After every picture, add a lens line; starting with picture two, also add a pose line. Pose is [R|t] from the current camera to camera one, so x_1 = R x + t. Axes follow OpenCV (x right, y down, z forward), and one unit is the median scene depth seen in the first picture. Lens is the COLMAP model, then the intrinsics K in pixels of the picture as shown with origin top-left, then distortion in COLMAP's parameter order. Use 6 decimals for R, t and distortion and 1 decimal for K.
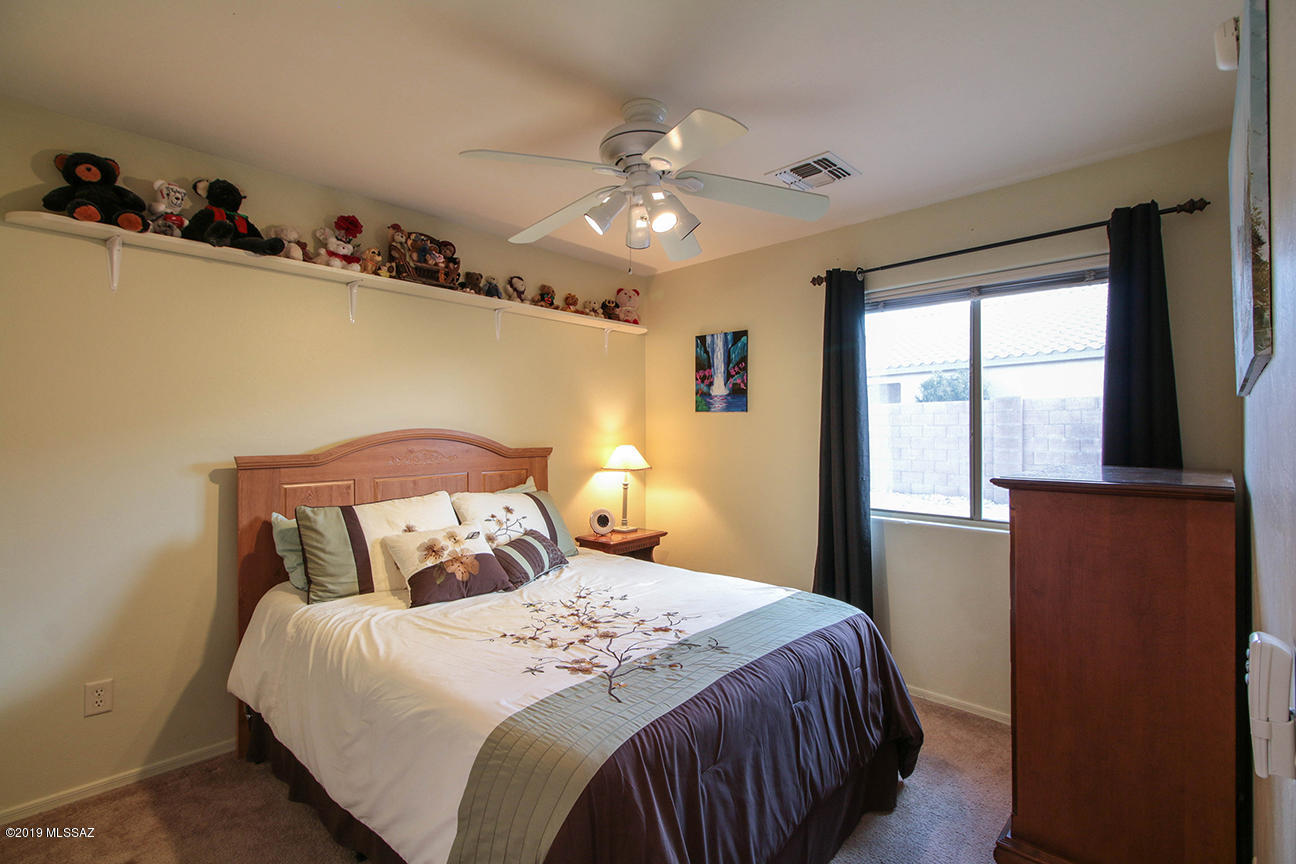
lens RADIAL K [[593.1, 0, 644.8], [0, 593.1, 423.8], [0, 0, 1]] dist [0.018242, -0.000201]
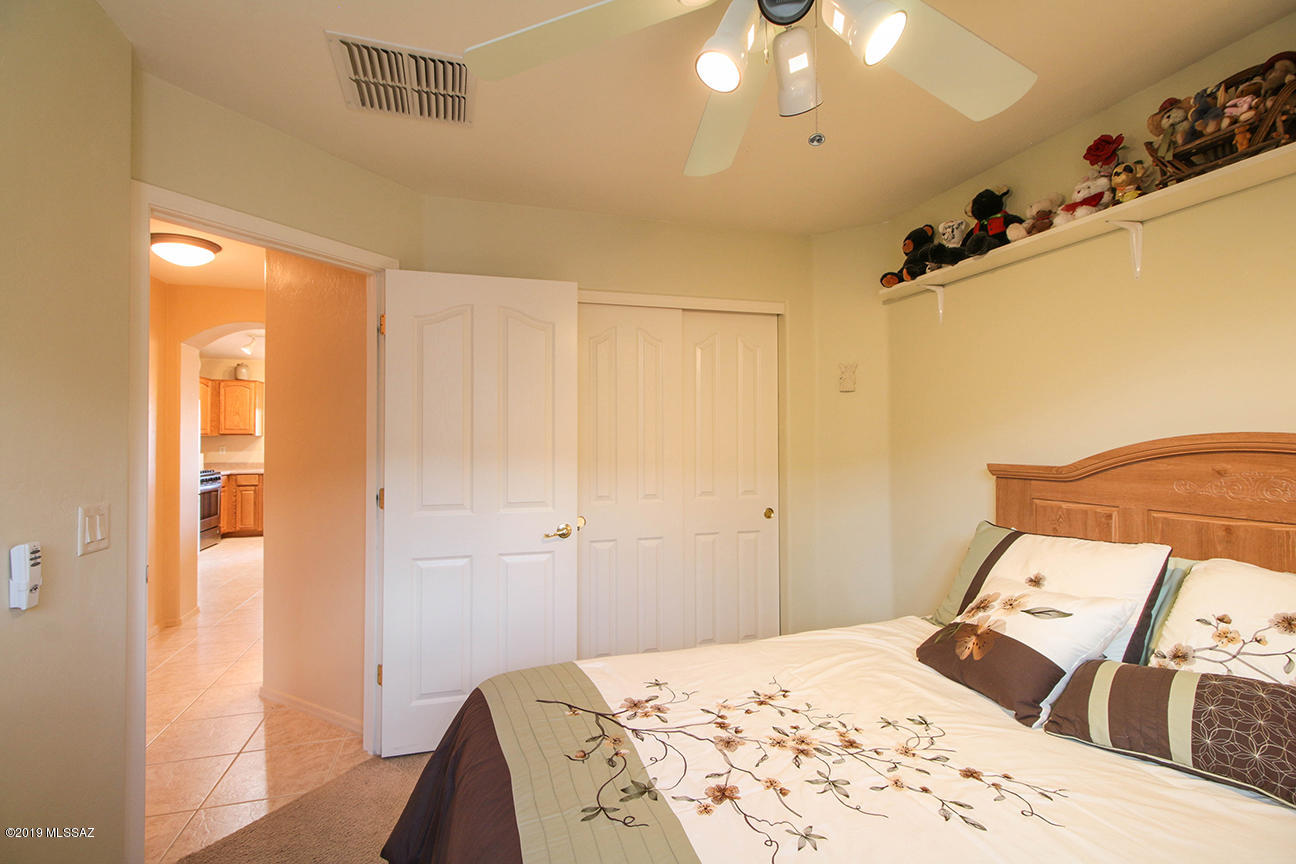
lens RADIAL K [[593.1, 0, 644.8], [0, 593.1, 423.8], [0, 0, 1]] dist [0.018242, -0.000201]
pose [[-0.495115, -0.014375, -0.868709, 0.496796], [0.017234, 0.999504, -0.026362, 0.006471], [0.868657, -0.028023, -0.494621, 1.076384]]
